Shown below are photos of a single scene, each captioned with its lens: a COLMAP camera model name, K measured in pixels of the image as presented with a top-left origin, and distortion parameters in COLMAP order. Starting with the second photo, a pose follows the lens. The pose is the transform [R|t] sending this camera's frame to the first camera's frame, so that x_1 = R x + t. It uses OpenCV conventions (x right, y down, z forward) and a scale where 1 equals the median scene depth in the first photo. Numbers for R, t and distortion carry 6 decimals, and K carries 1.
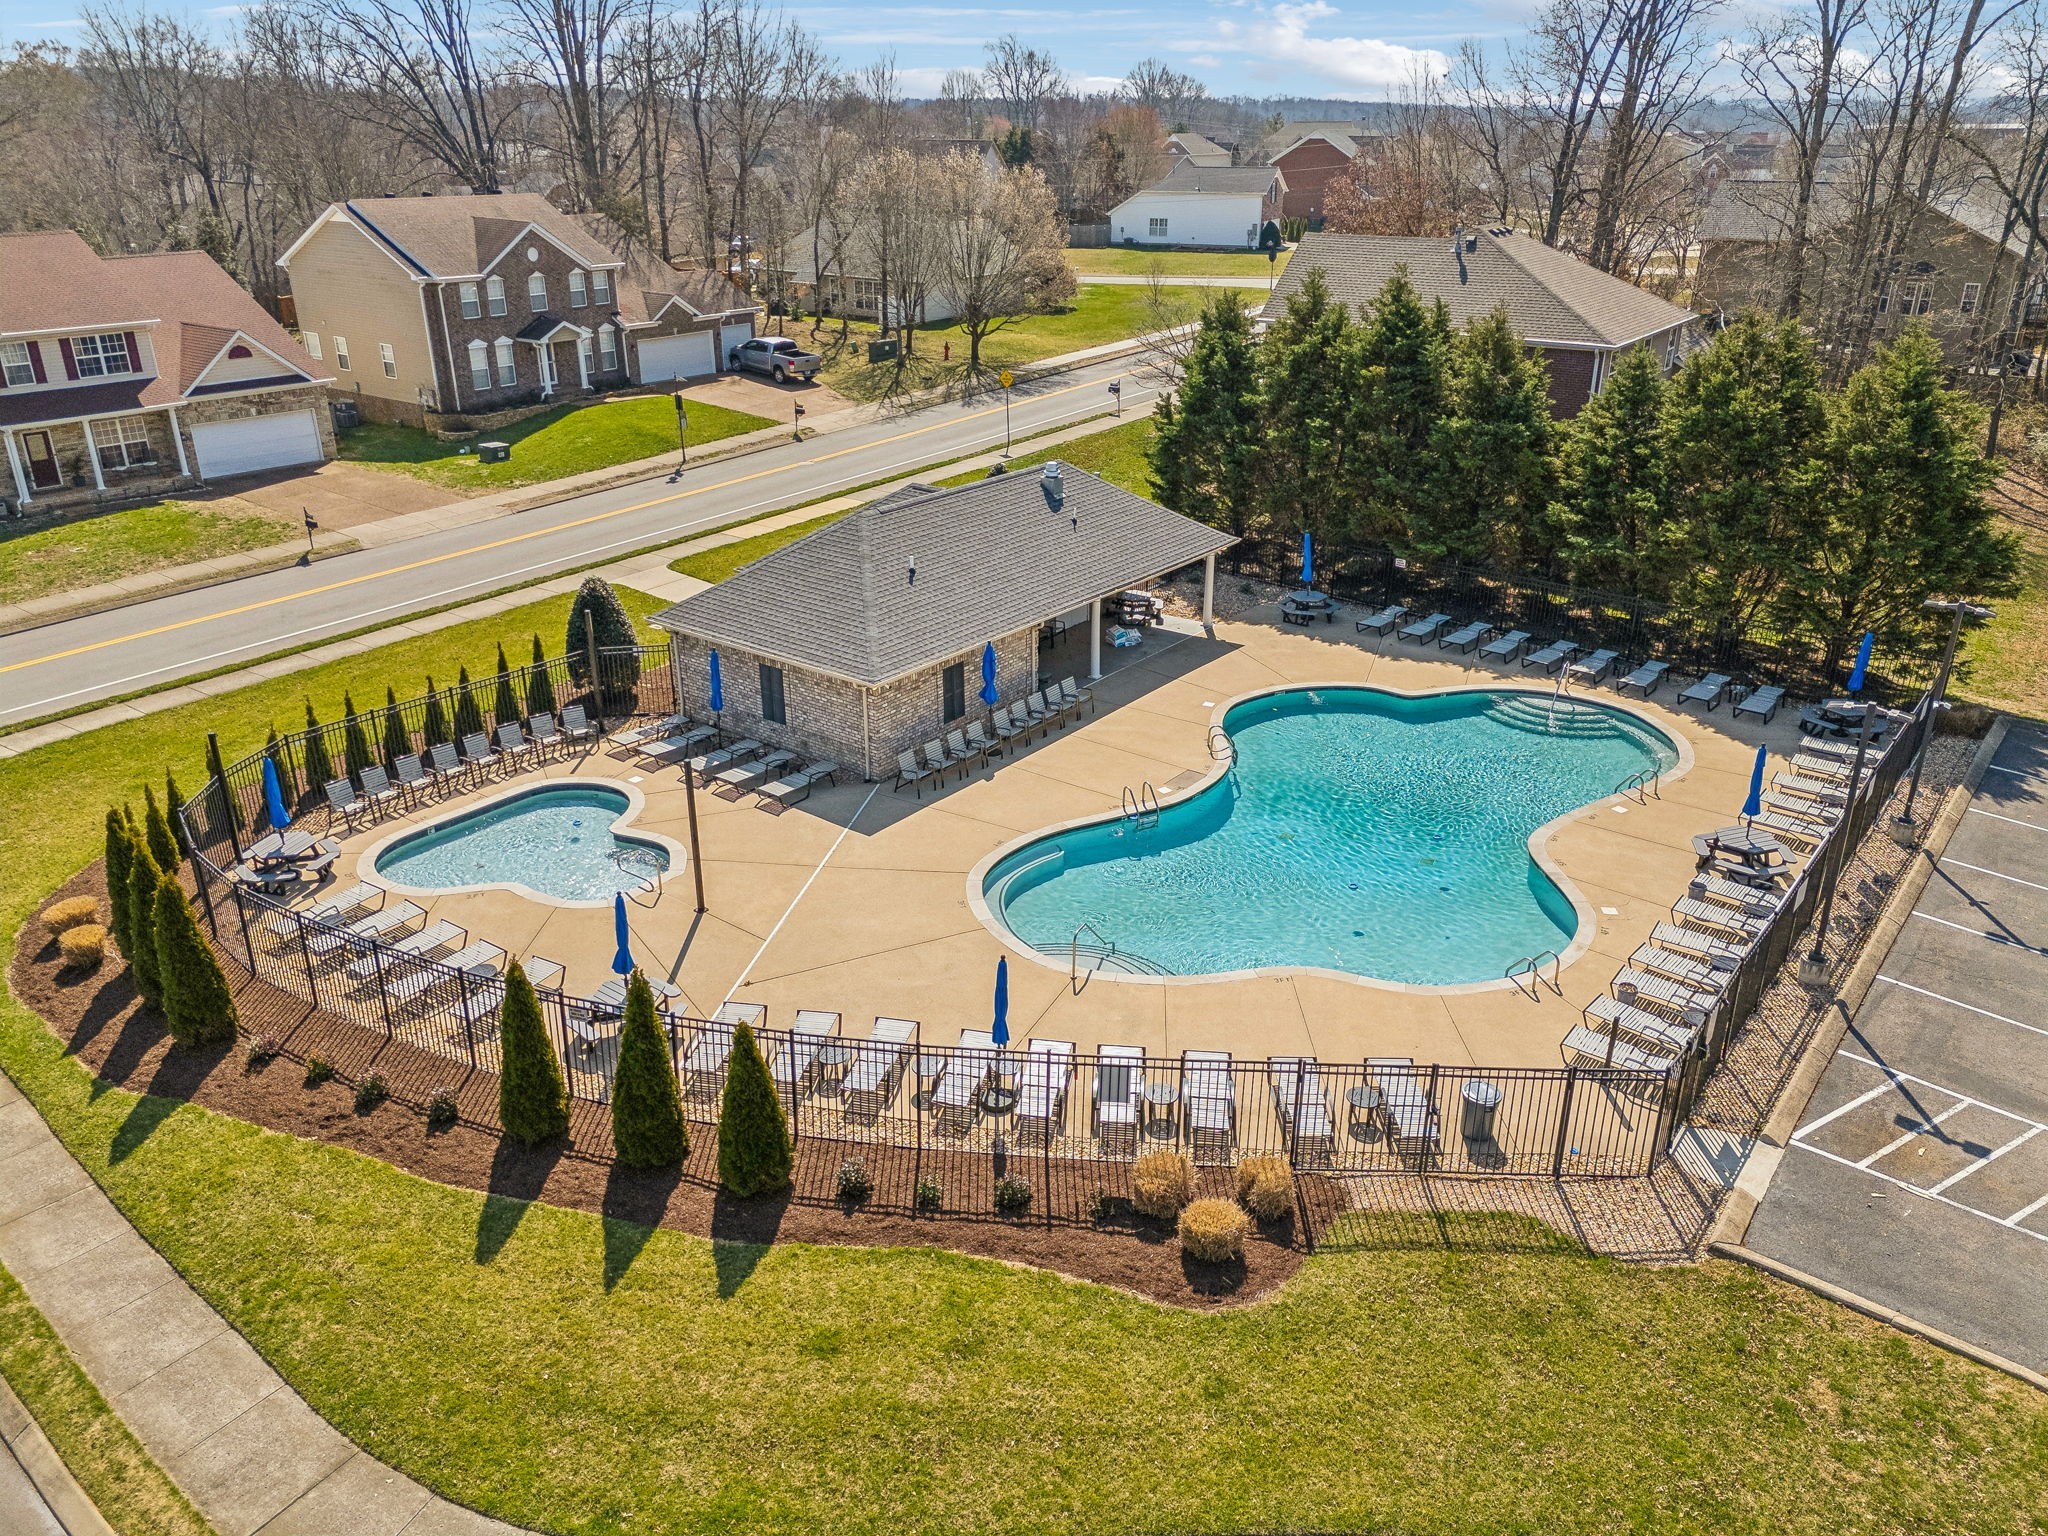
lens RADIAL K [[1508.1, 0, 1029.0], [0, 1508.1, 761.6], [0, 0, 1]] dist [0.071525, -0.068029]
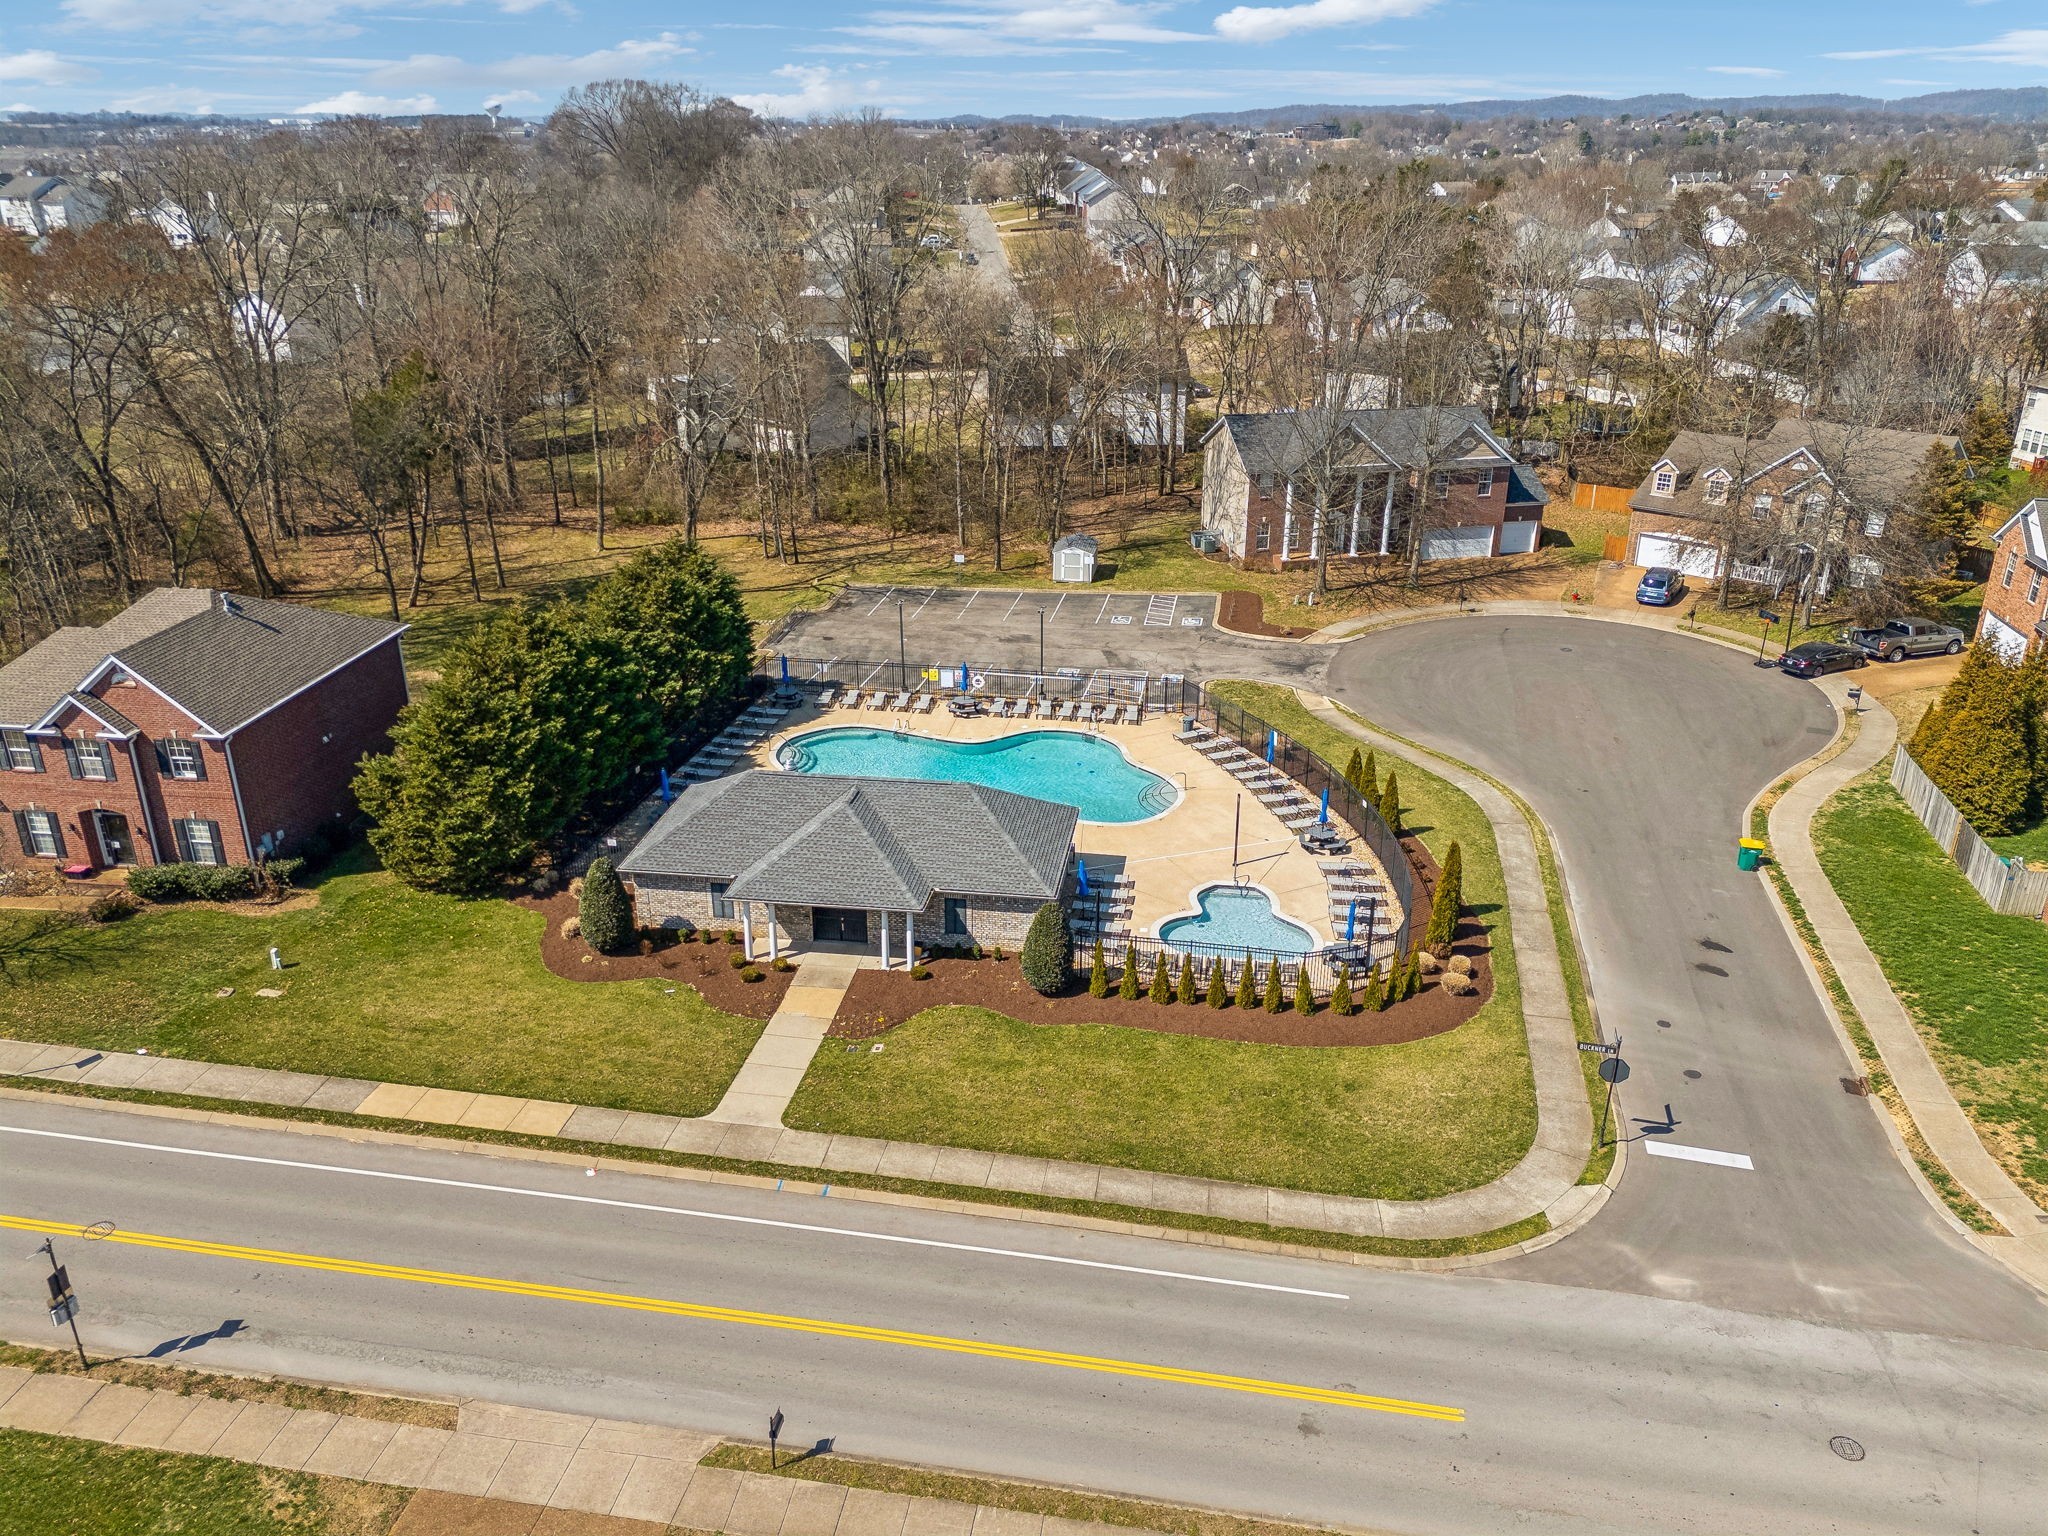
lens RADIAL K [[1508.1, 0, 1029.0], [0, 1508.1, 761.6], [0, 0, 1]] dist [0.071525, -0.068029]
pose [[-0.491733, -0.331405, 0.805214, -1.428284], [0.345817, 0.774356, 0.529890, -1.013029], [-0.799131, 0.539021, -0.266171, 1.430974]]
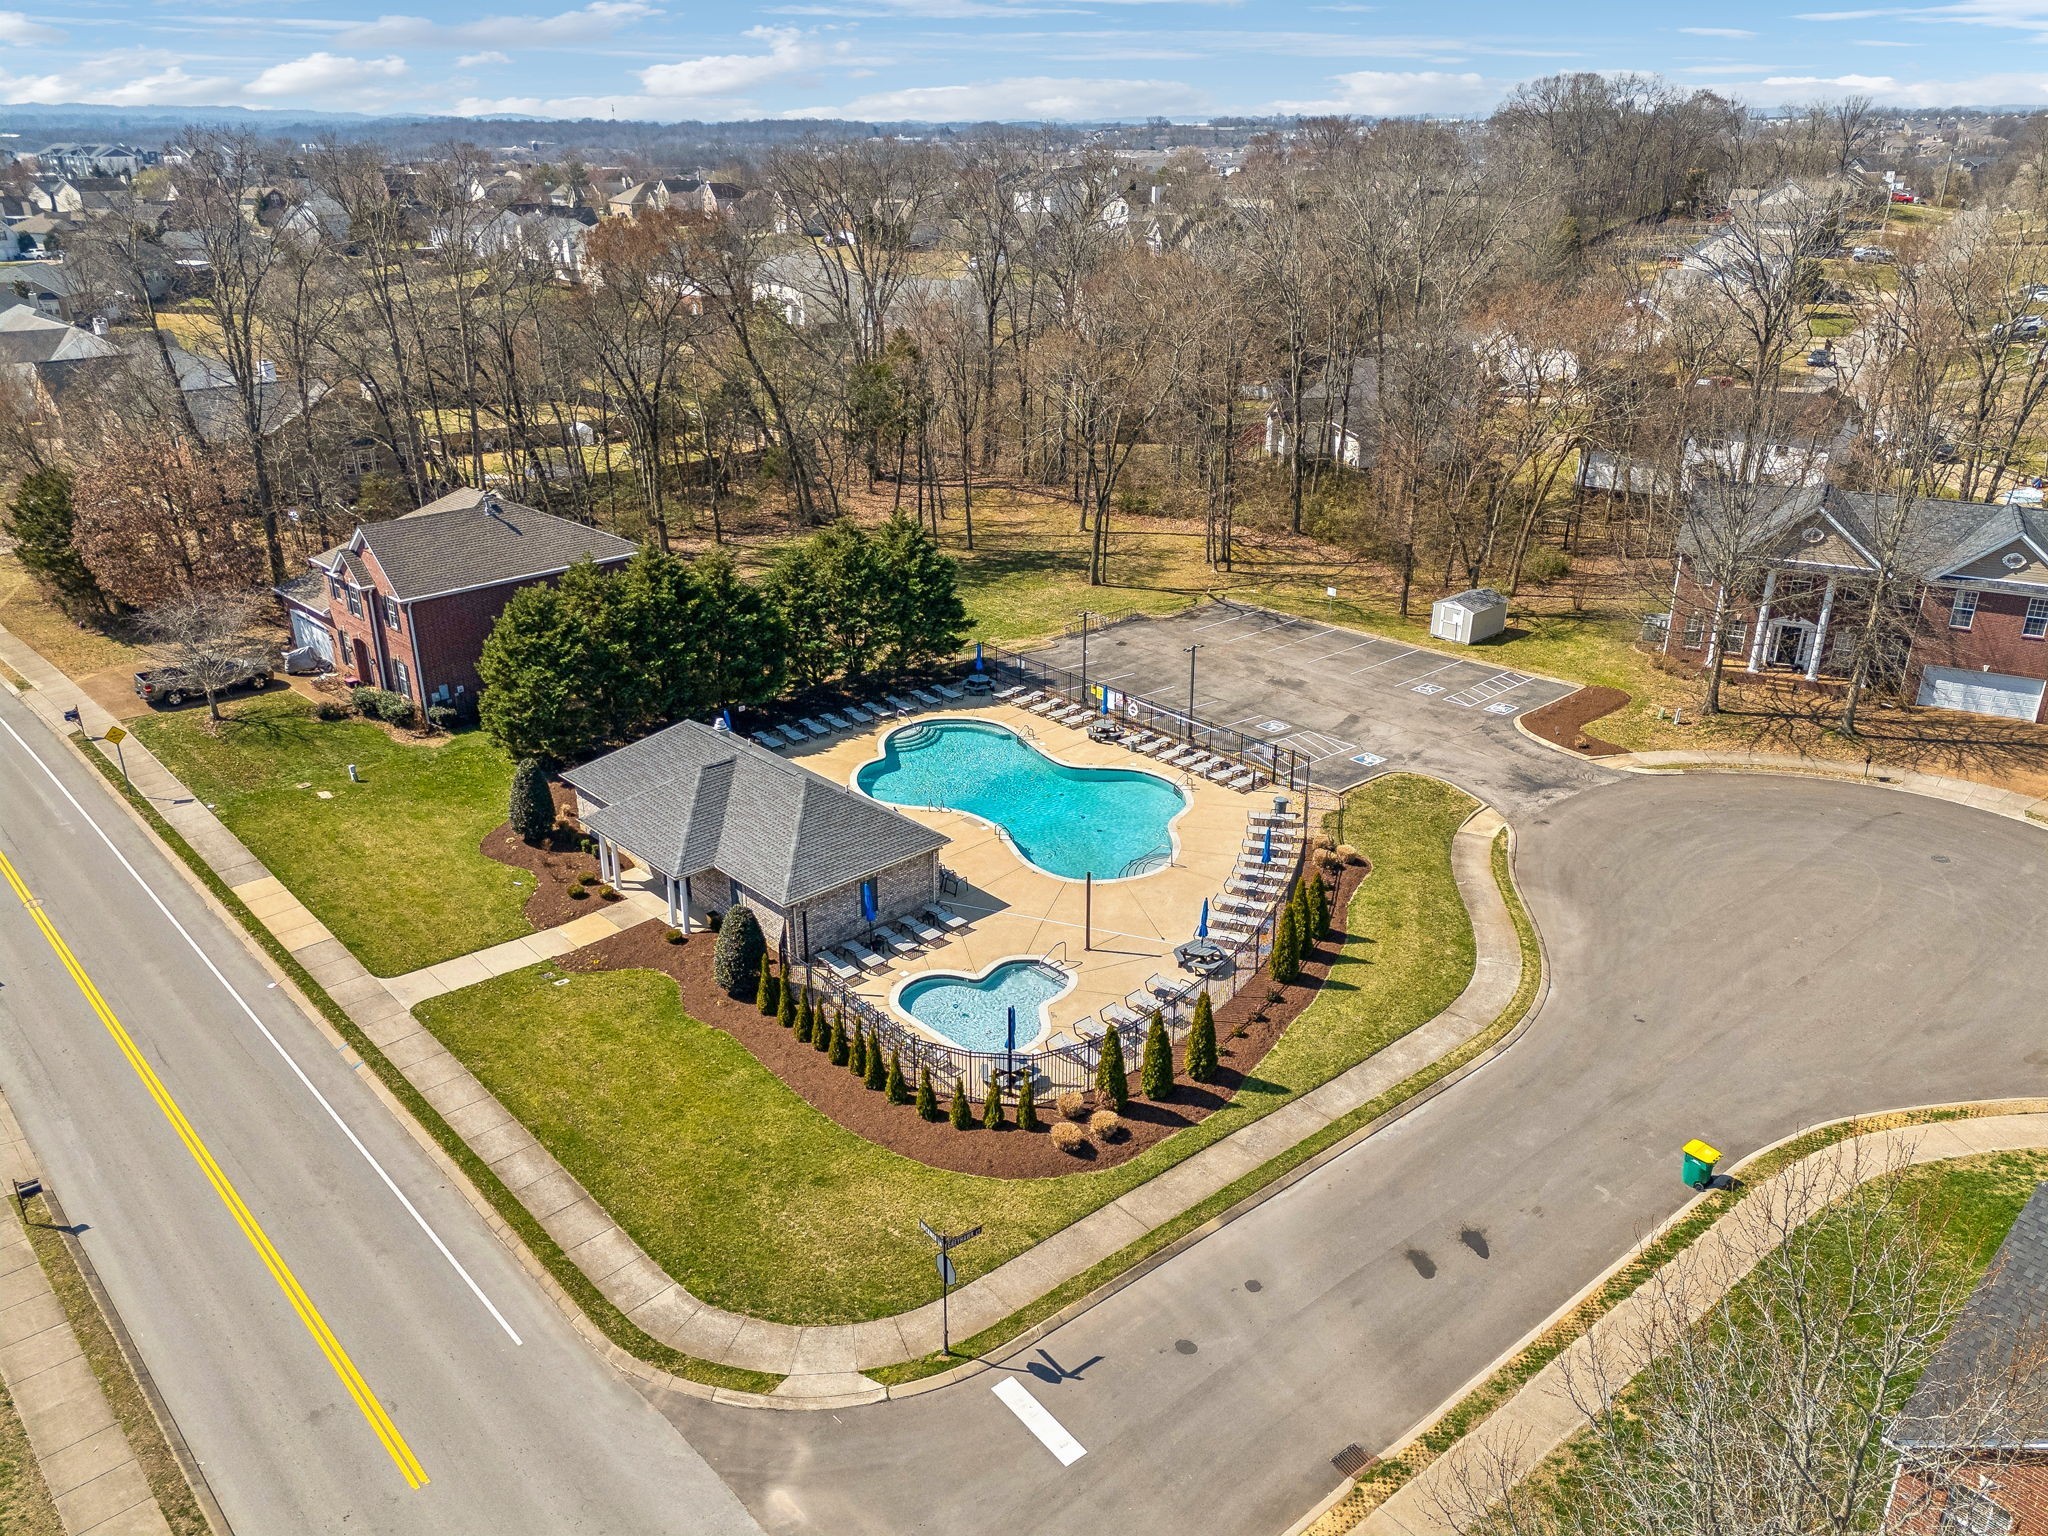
lens RADIAL K [[1508.1, 0, 1029.0], [0, 1508.1, 761.6], [0, 0, 1]] dist [0.071525, -0.068029]
pose [[0.156089, -0.380012, 0.911717, -1.552729], [0.390031, 0.871735, 0.296572, -0.578685], [-0.907476, 0.309306, 0.284285, 0.391863]]
